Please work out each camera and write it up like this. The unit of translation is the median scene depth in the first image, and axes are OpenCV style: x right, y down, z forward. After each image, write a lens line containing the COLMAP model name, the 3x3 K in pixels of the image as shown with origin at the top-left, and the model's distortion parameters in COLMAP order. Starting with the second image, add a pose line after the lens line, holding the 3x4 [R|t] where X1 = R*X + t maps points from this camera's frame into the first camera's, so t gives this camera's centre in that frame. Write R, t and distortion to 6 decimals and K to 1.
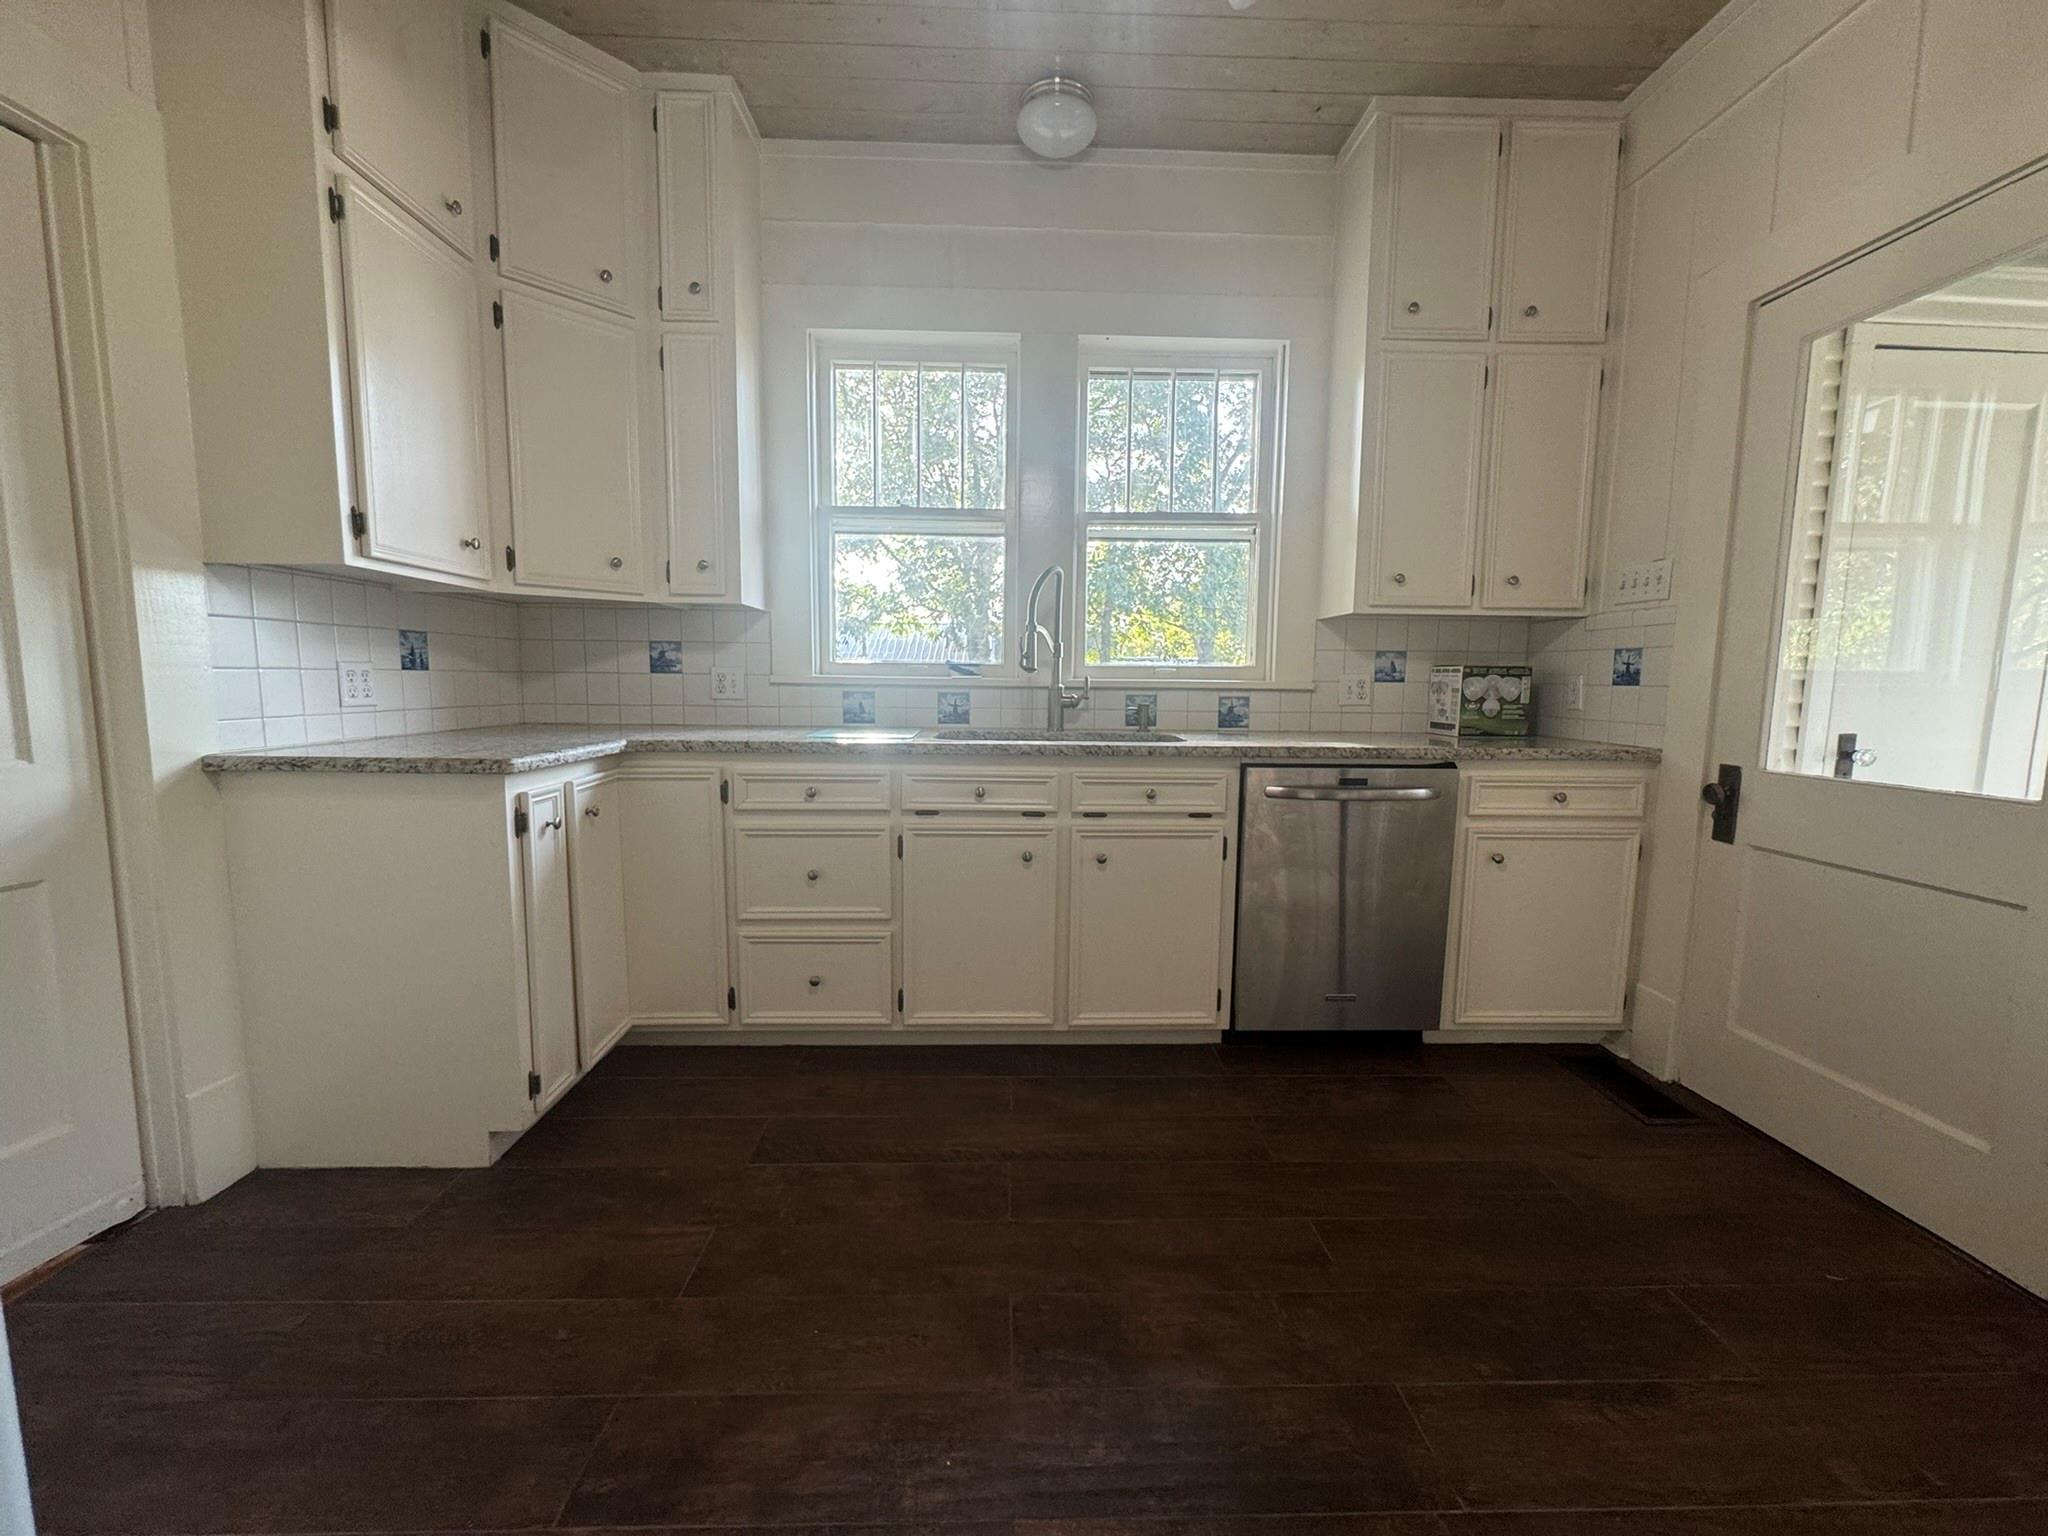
lens RADIAL K [[819.7, 0, 1024.0], [0, 819.7, 768.5], [0, 0, 1]] dist [-0.004337, 0.000400]
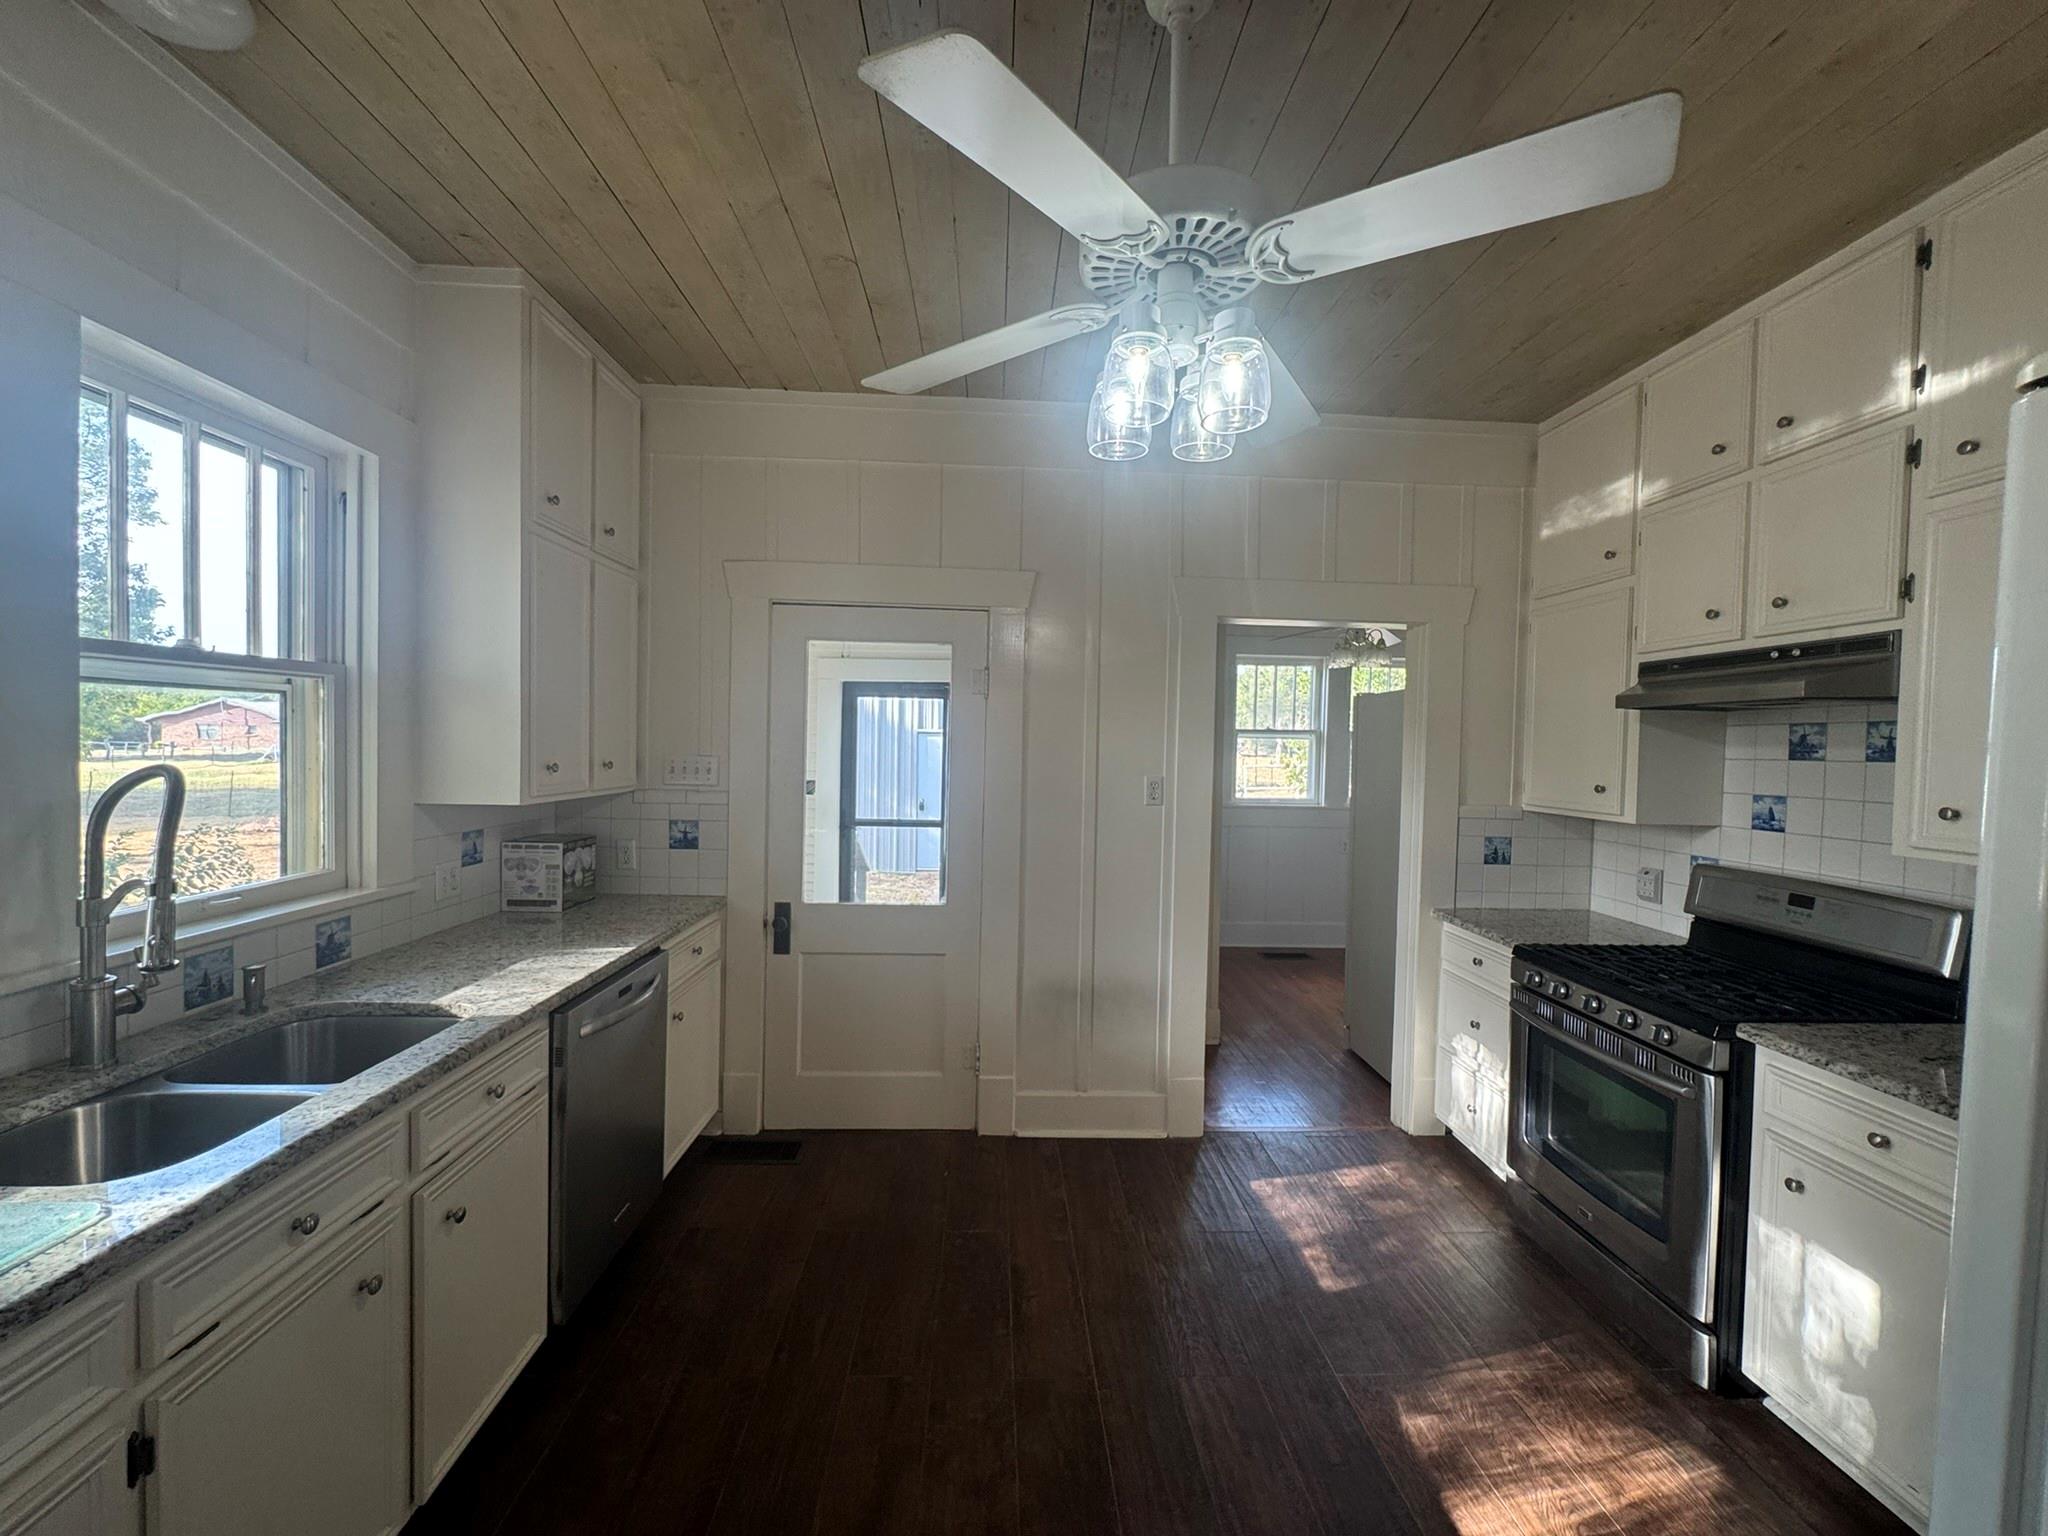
lens RADIAL K [[819.7, 0, 1025.6], [0, 819.7, 769.1], [0, 0, 1]] dist [-0.004337, 0.000400]
pose [[-0.017292, -0.039254, 0.999080, -0.556704], [0.085233, 0.995534, 0.040590, -0.237576], [-0.996211, 0.085857, -0.013869, 0.487693]]
